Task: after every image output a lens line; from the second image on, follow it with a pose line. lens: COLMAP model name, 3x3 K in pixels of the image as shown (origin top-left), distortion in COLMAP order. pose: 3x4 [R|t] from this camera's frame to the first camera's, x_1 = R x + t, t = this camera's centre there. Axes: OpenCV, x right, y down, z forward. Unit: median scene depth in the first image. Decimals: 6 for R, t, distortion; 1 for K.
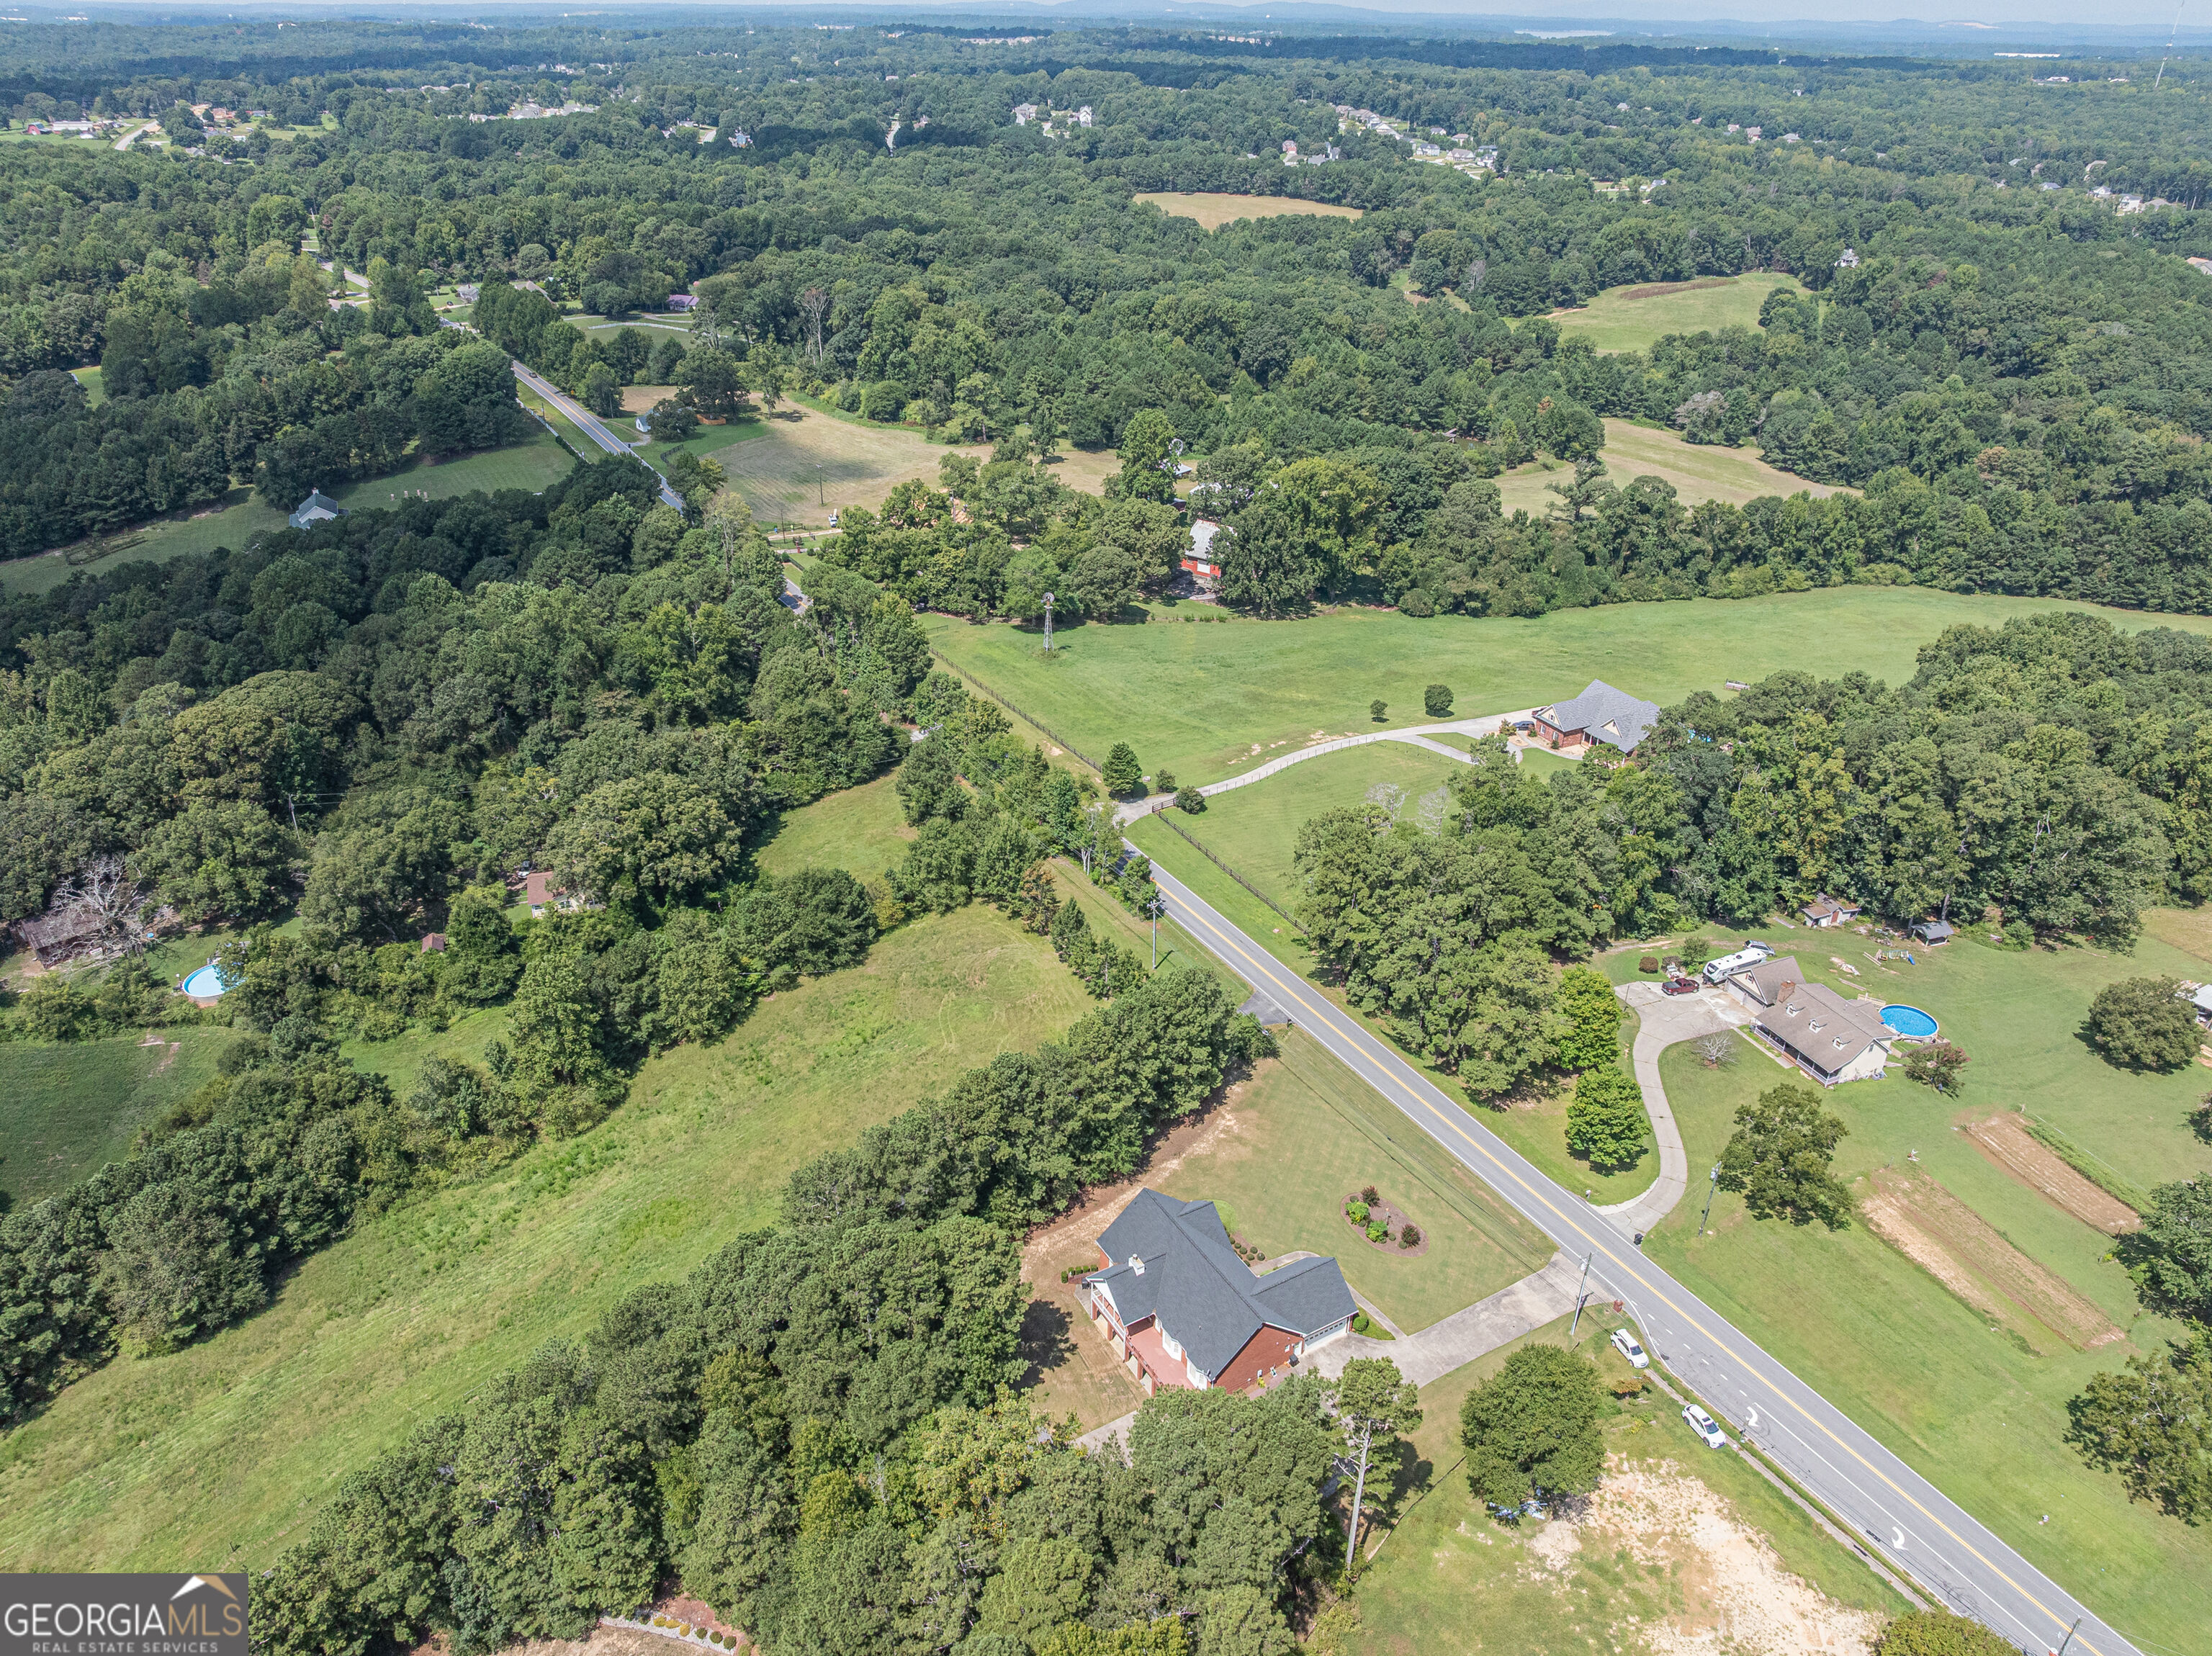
lens RADIAL K [[1552.6, 0, 1103.6], [0, 1552.6, 835.4], [0, 0, 1]] dist [-0.043408, 0.012179]
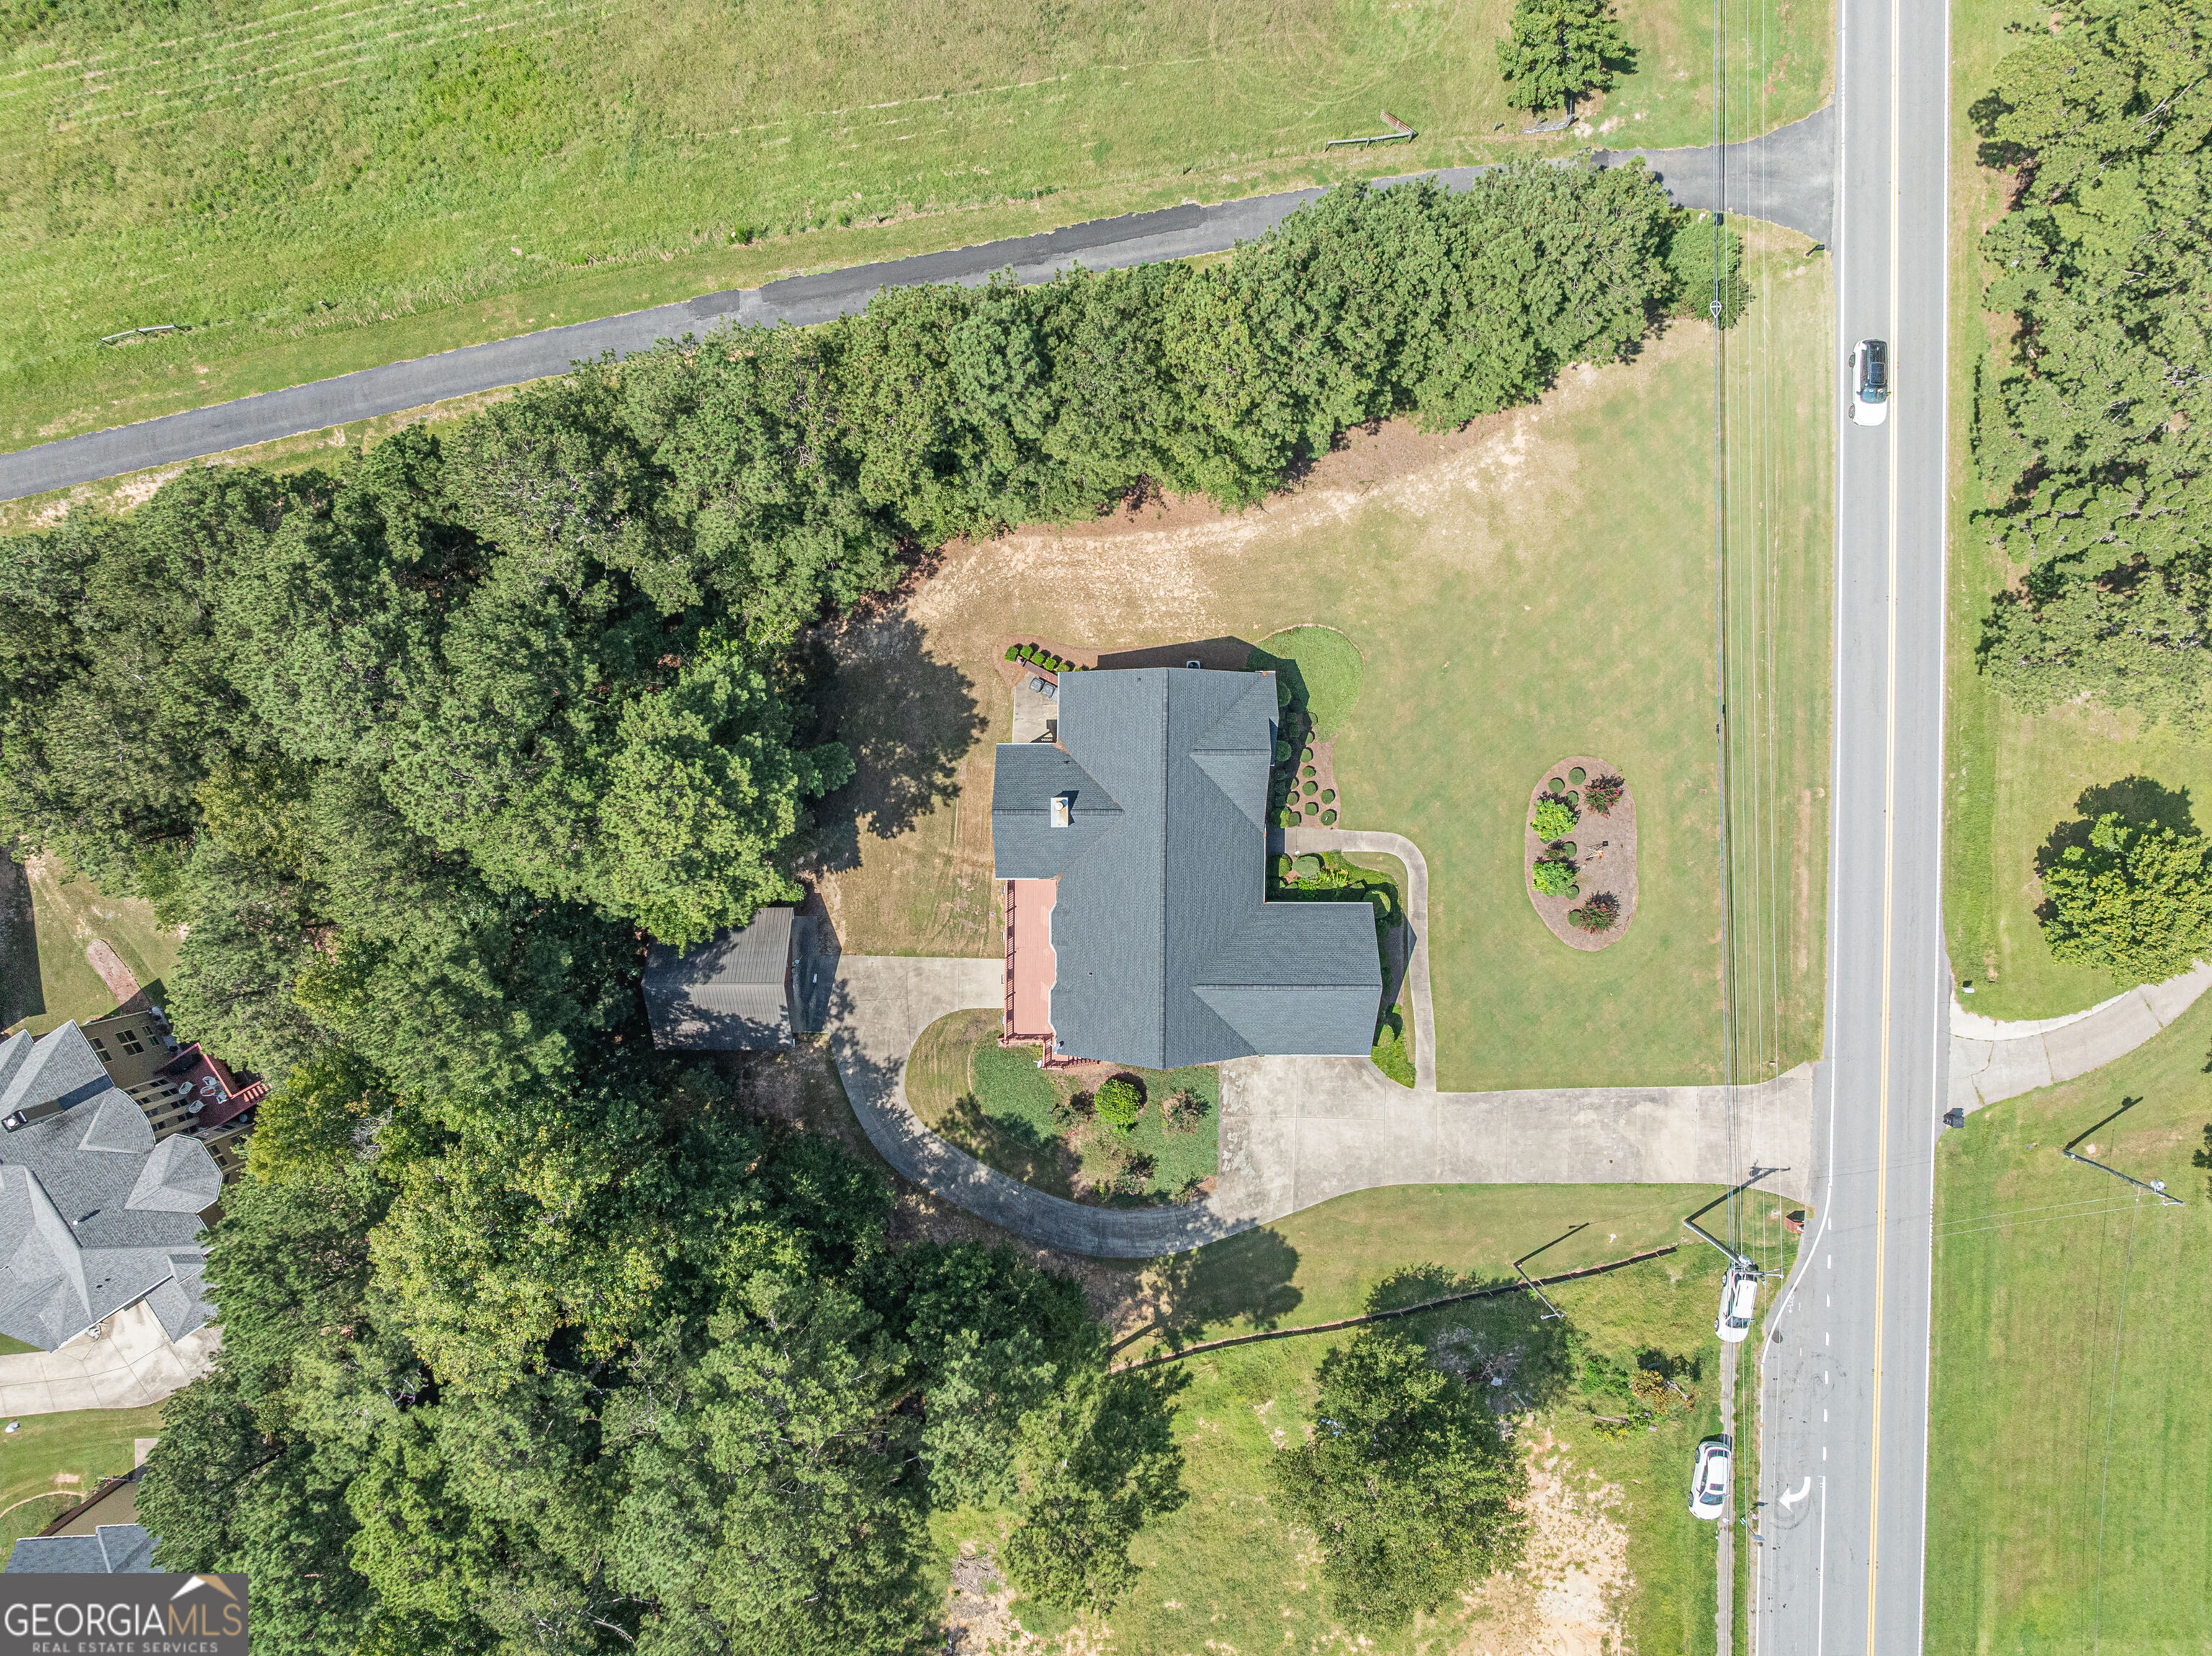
lens RADIAL K [[1556.8, 0, 1107.5], [0, 1556.8, 829.6], [0, 0, 1]] dist [-0.041211, 0.001942]
pose [[0.857447, 0.514572, 0.000741, 0.022966], [-0.236651, 0.393061, 0.888538, -0.123138], [0.456925, -0.762049, 0.458803, 0.445904]]
